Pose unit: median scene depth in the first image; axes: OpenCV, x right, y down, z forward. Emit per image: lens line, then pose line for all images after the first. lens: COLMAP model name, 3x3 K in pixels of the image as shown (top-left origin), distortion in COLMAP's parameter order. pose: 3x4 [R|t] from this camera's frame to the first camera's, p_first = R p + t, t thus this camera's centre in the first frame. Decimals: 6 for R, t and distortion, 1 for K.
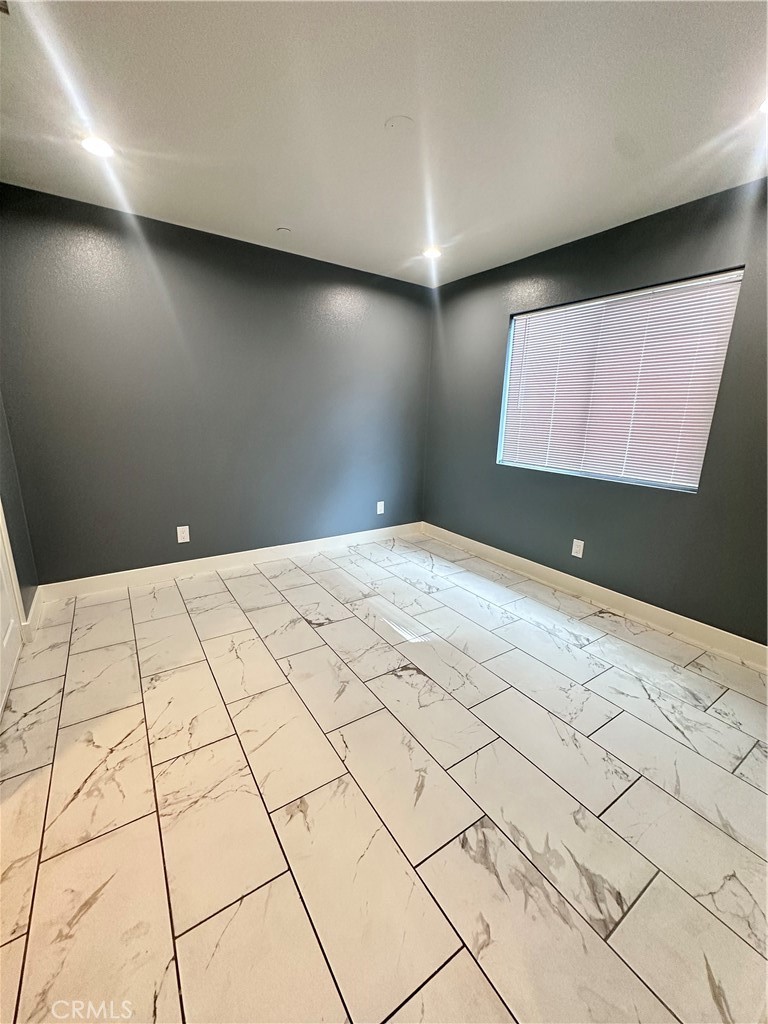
lens RADIAL K [[410.6, 0, 388.9], [0, 410.6, 510.8], [0, 0, 1]] dist [-0.001442, 0.000202]
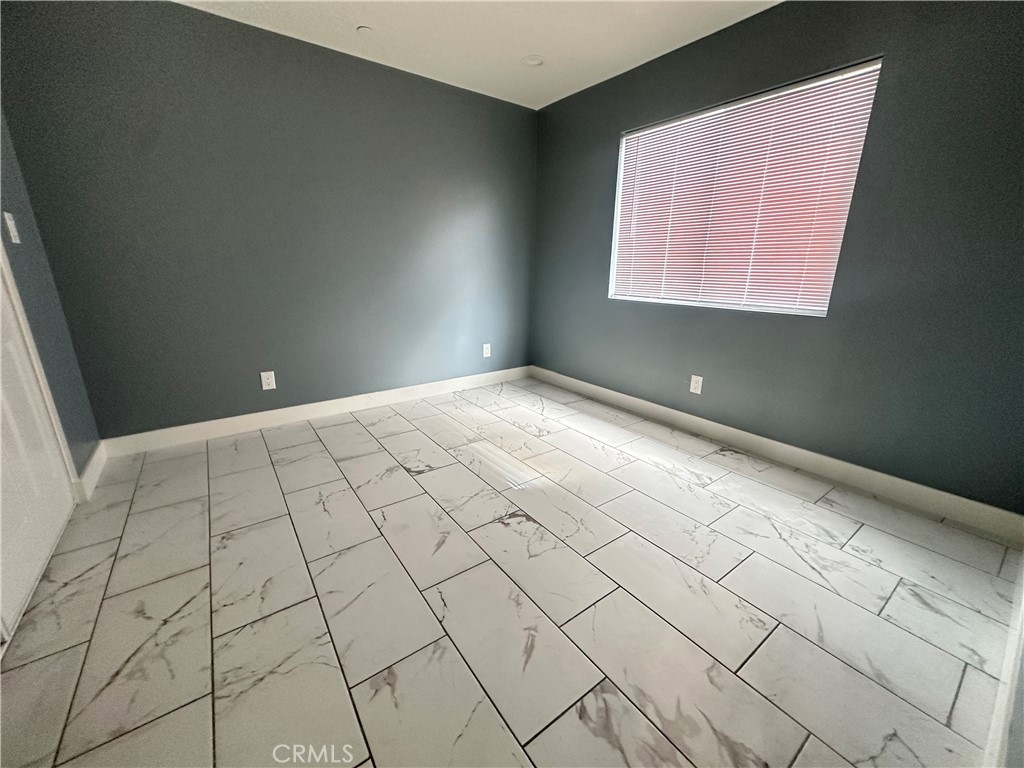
lens RADIAL K [[410.6, 0, 513.3], [0, 410.6, 381.4], [0, 0, 1]] dist [-0.001442, 0.000202]
pose [[0.999193, -0.027460, 0.029326, 0.024055], [0.026289, 0.998870, 0.039596, 0.060878], [-0.030380, -0.038793, 0.998785, 0.125199]]
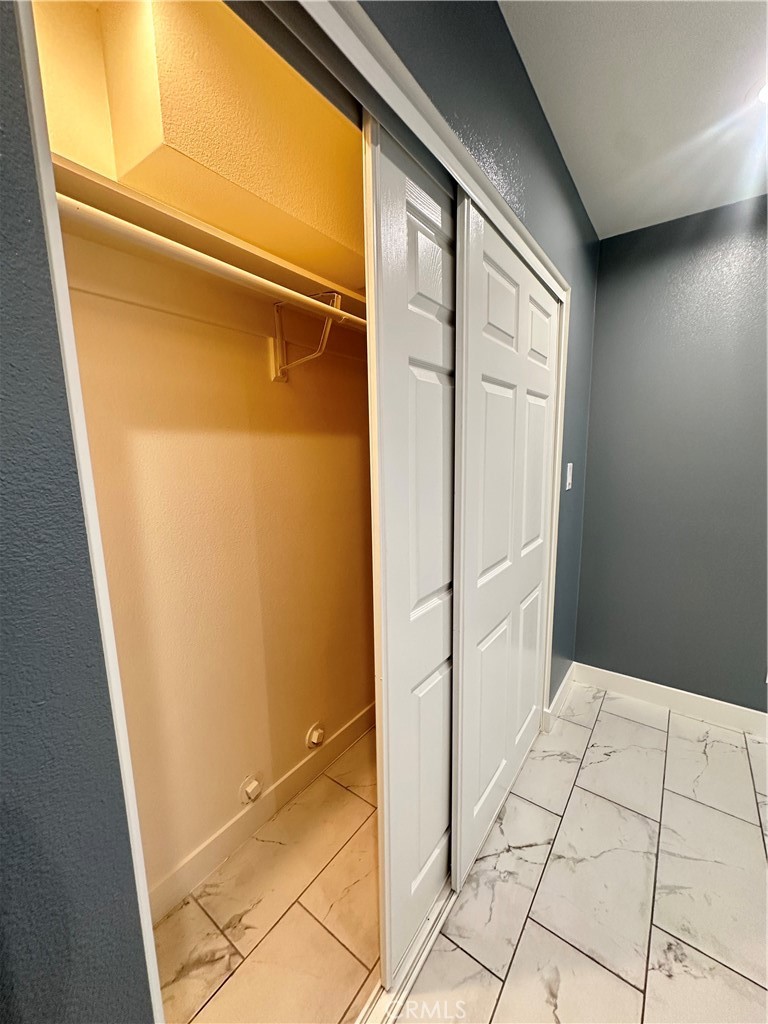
lens RADIAL K [[410.6, 0, 385.6], [0, 410.6, 510.0], [0, 0, 1]] dist [-0.001442, 0.000202]
pose [[0.335147, 0.112192, -0.935462, -0.243754], [-0.201464, 0.978454, 0.045170, -0.145515], [0.920374, 0.173324, 0.350528, 0.324794]]
